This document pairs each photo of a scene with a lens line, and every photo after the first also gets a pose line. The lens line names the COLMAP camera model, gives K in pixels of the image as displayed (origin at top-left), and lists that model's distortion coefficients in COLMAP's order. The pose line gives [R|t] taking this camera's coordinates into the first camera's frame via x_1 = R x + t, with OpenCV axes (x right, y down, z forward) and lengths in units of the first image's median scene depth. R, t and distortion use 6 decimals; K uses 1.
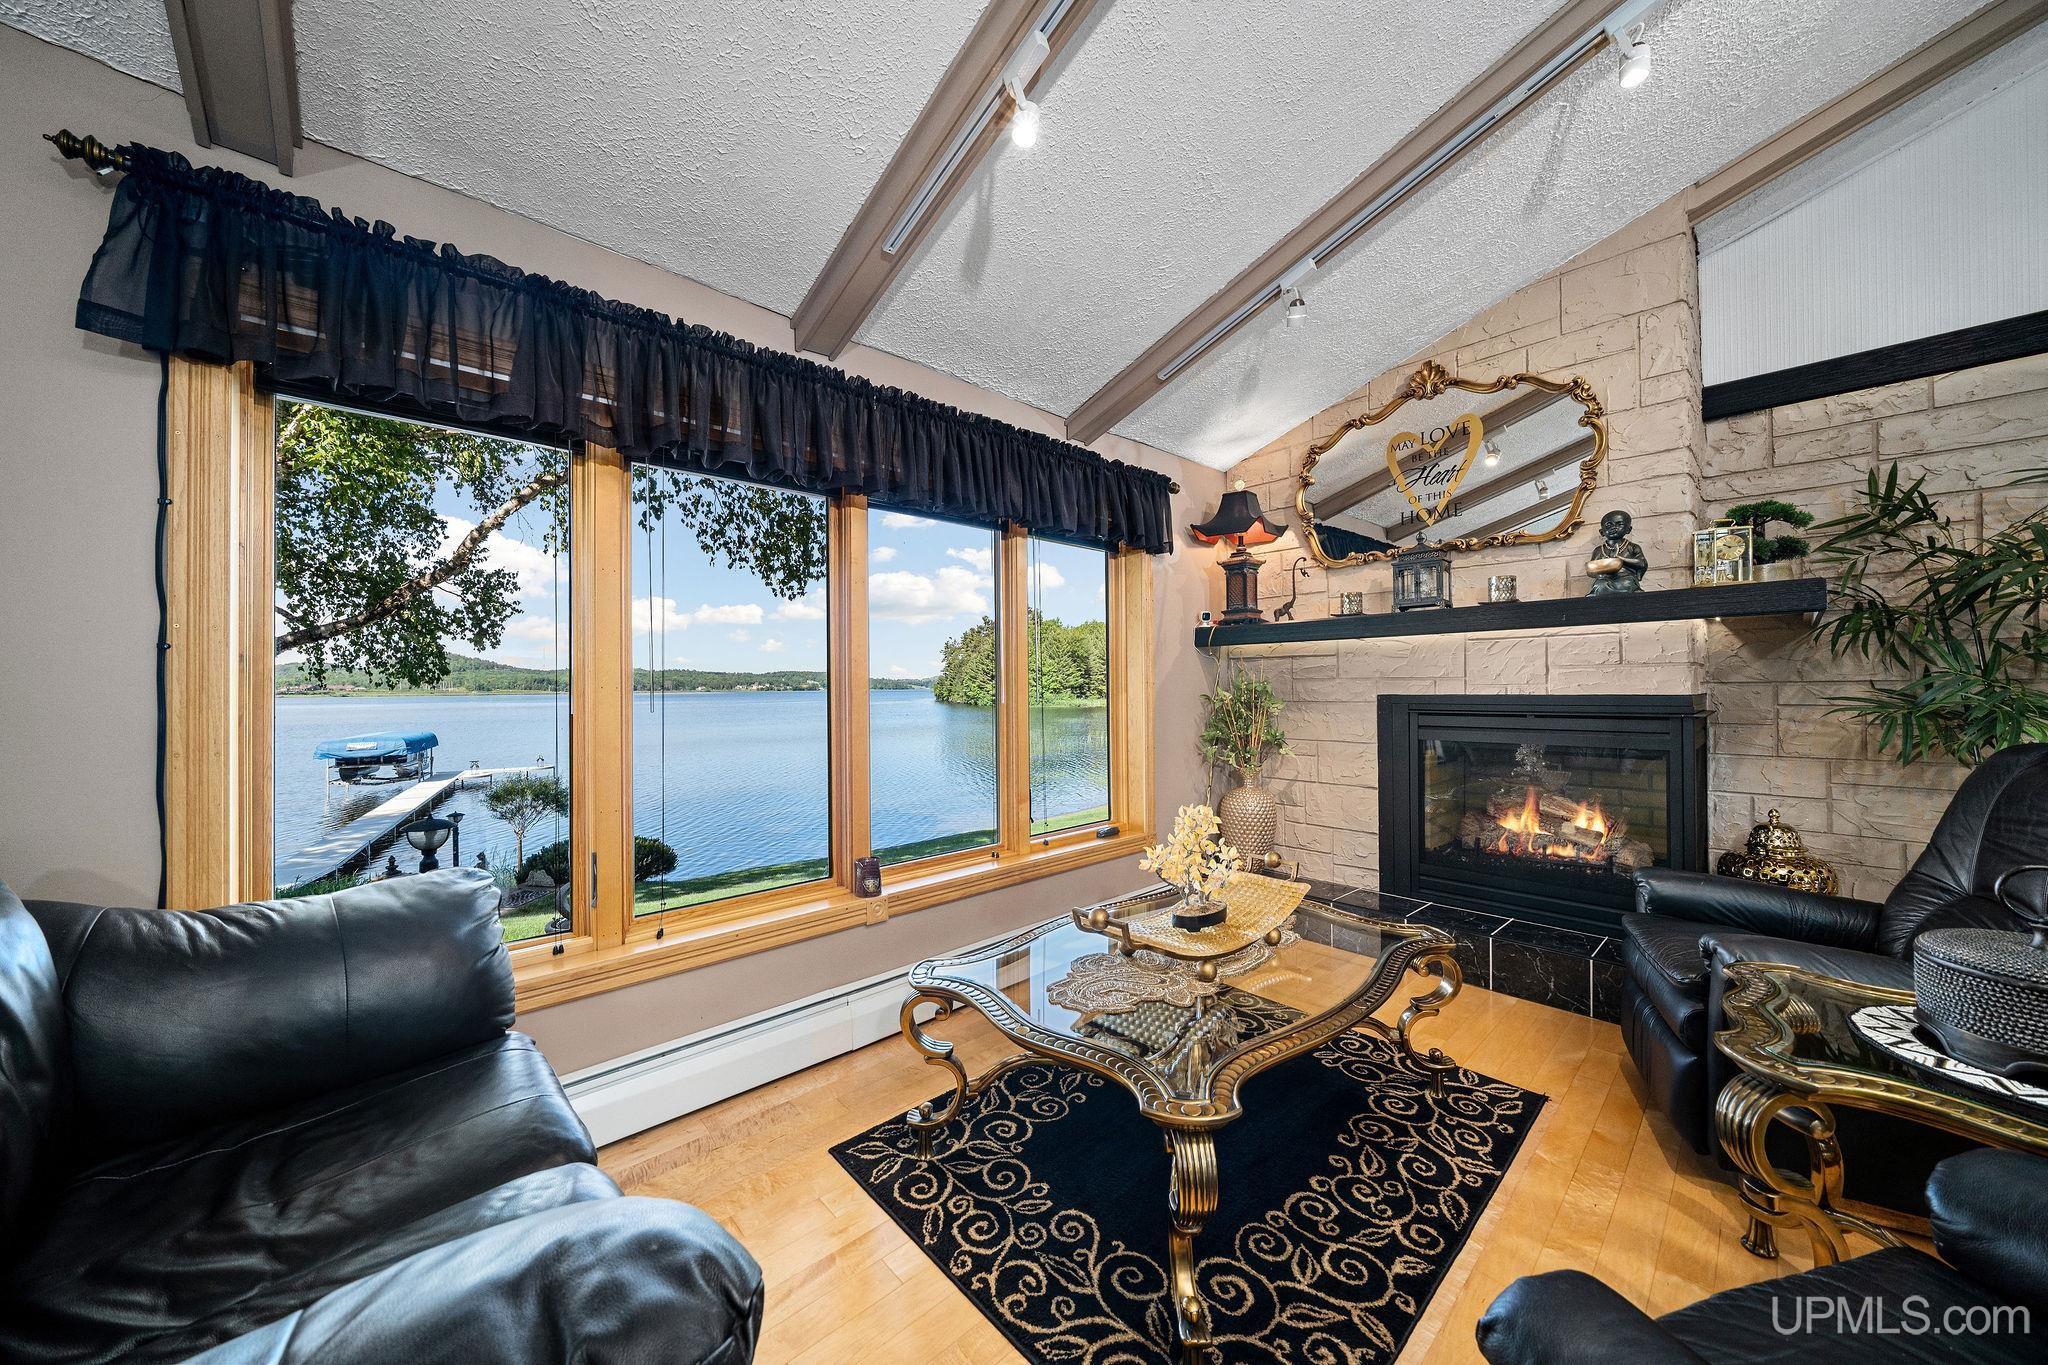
lens RADIAL K [[700.8, 0, 1024.0], [0, 700.8, 682.5], [0, 0, 1]] dist [-0.010099, 0.000093]
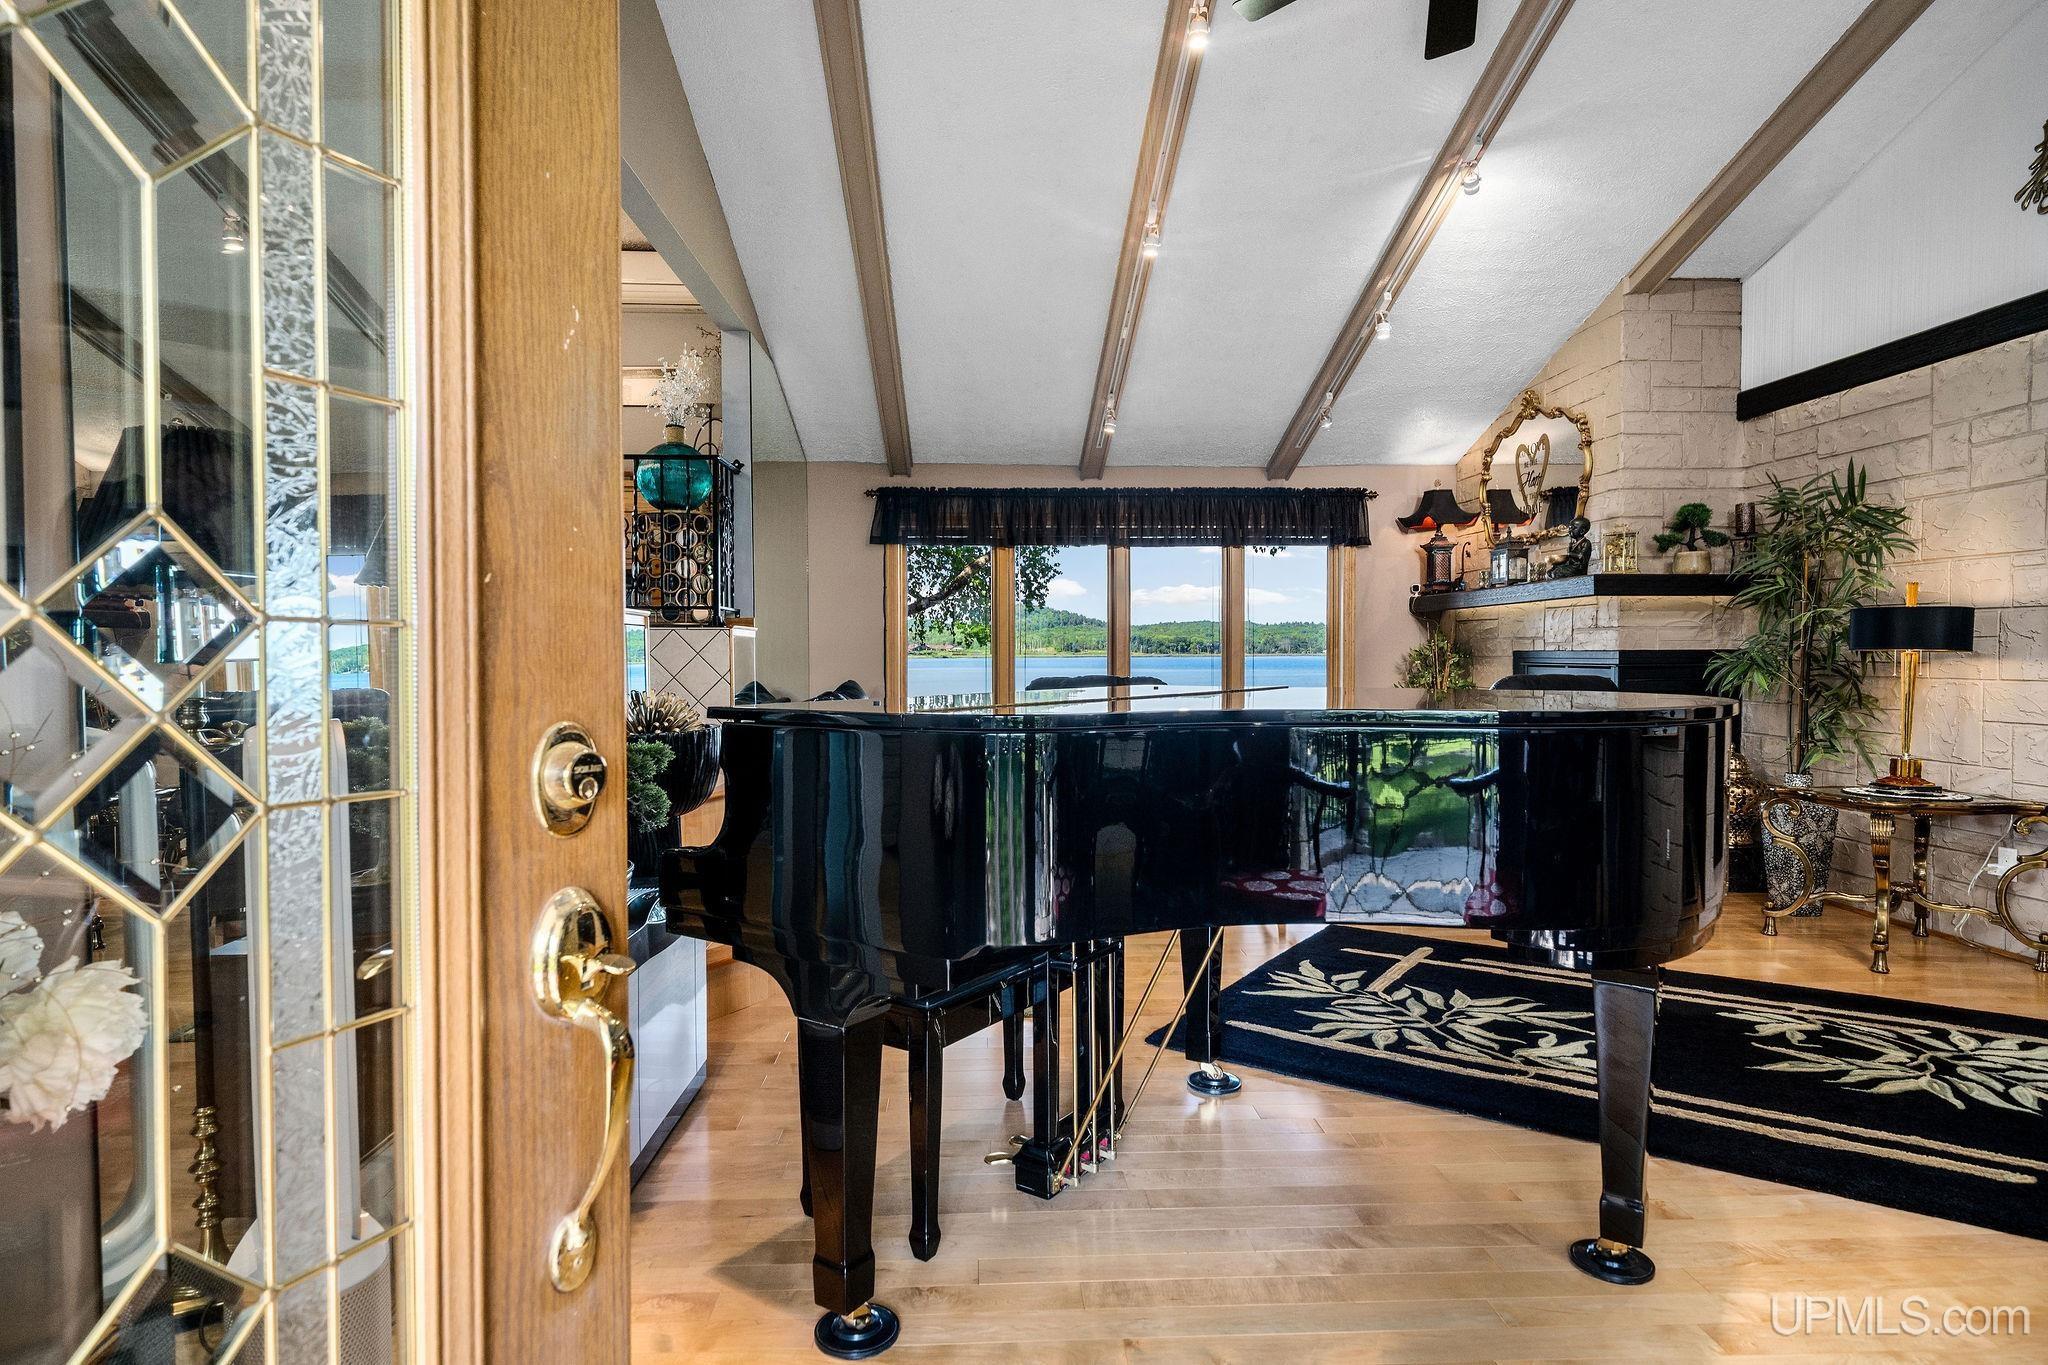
lens RADIAL K [[1114.3, 0, 1024.0], [0, 1114.3, 682.5], [0, 0, 1]] dist [-0.000295, 0.000083]
pose [[0.762514, 0.024172, -0.646520, 1.075296], [-0.000419, 0.999320, 0.036869, -0.000029], [0.646971, -0.027842, 0.762006, -1.045769]]
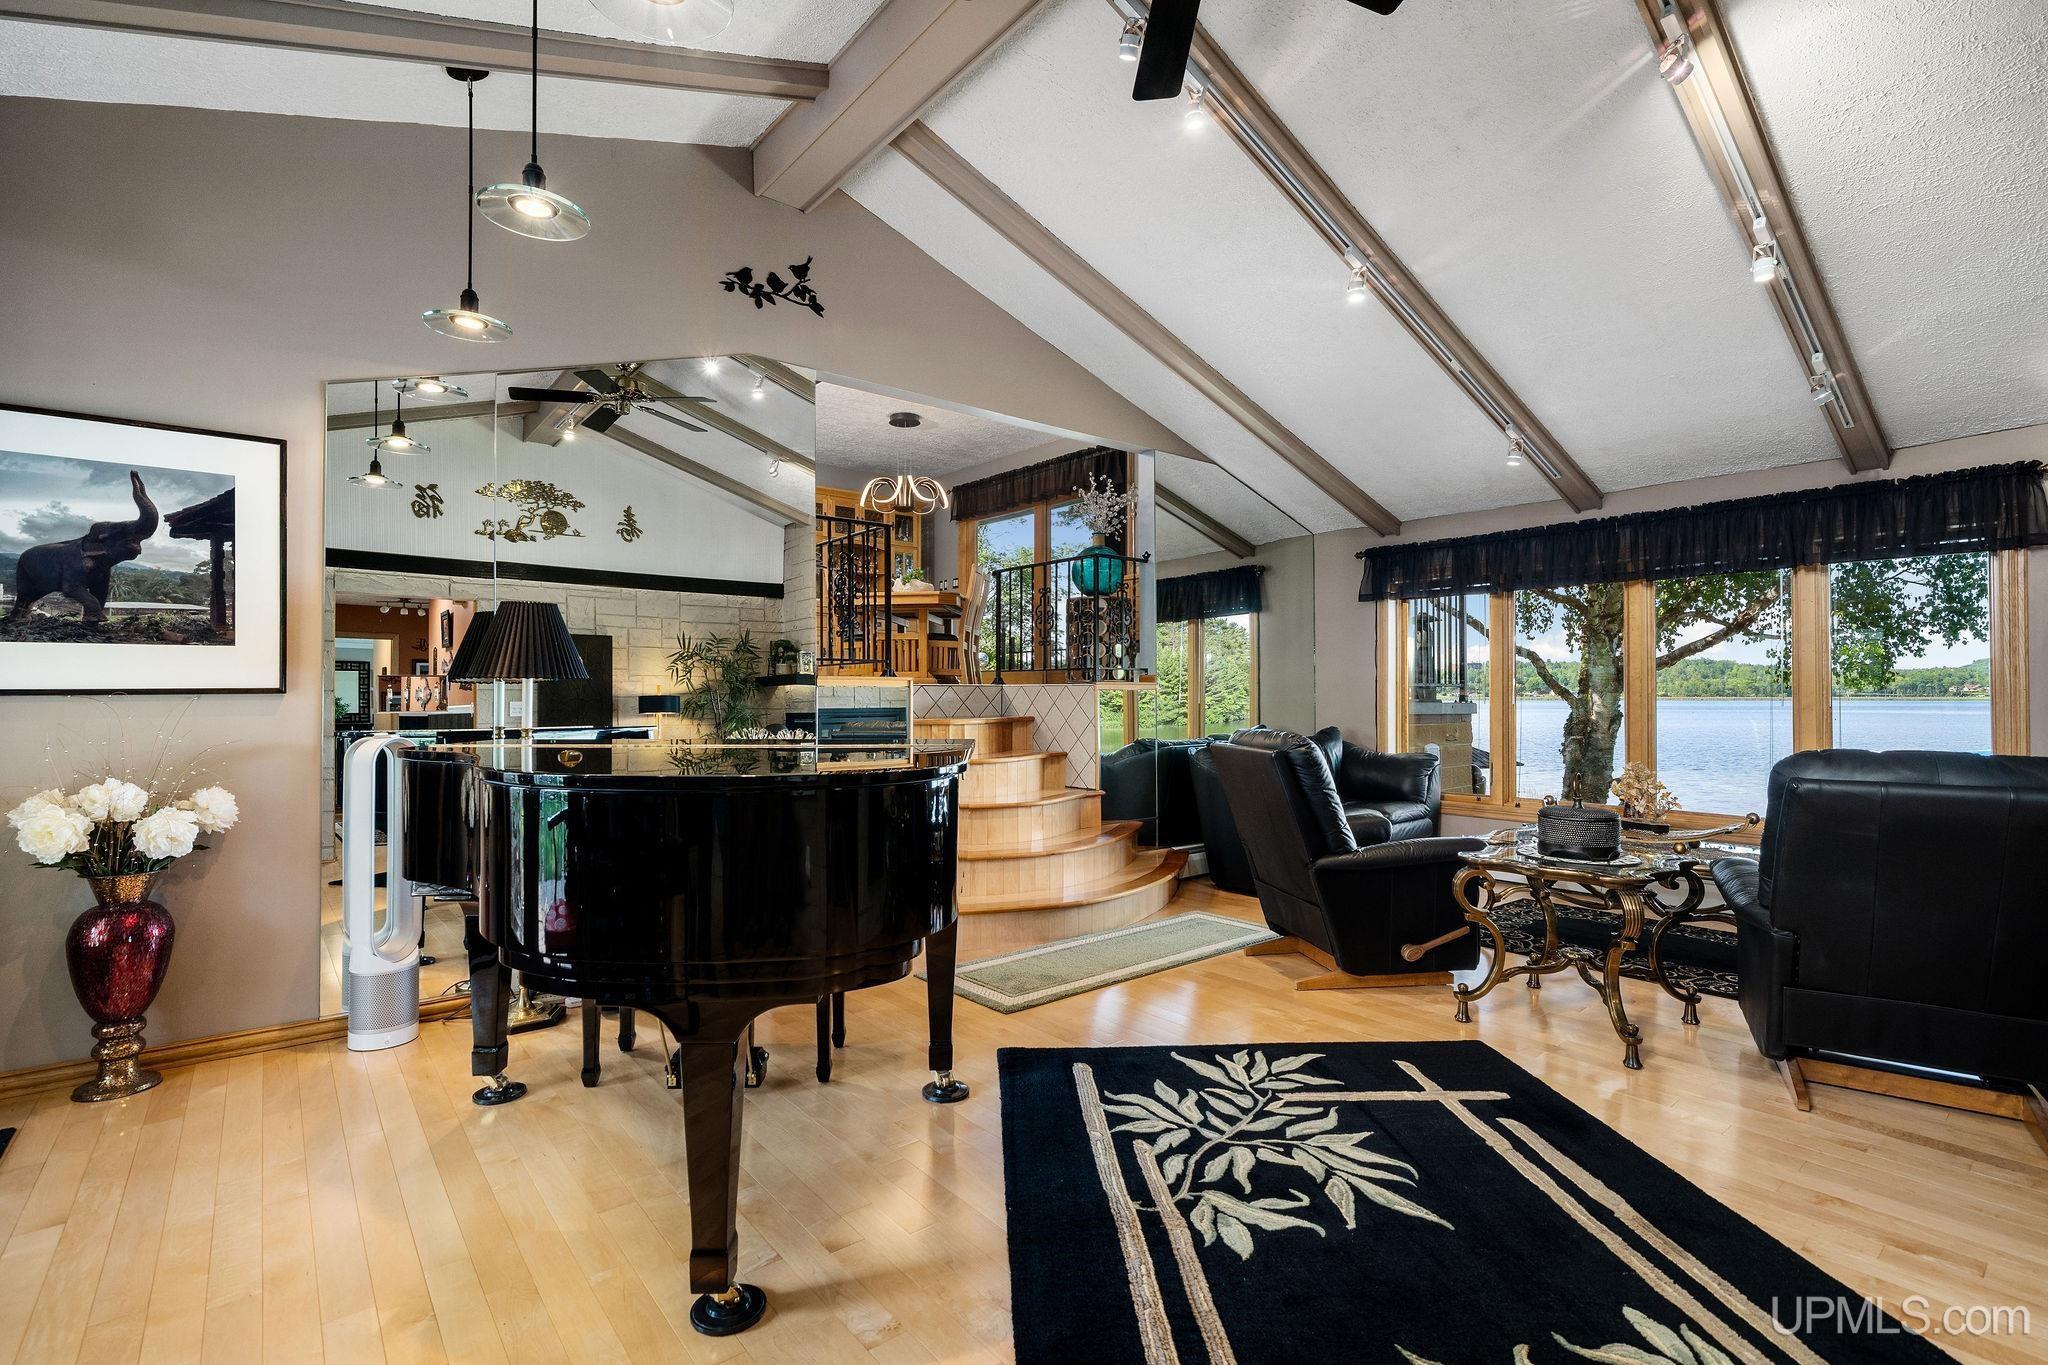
lens RADIAL K [[936.4, 0, 1024.0], [0, 936.4, 682.5], [0, 0, 1]] dist [0.000242, 0.000163]
pose [[-0.058853, -0.005905, -0.998249, 1.436246], [0.004369, 0.999971, -0.006172, -0.008960], [0.998257, -0.004725, -0.058825, -0.212712]]
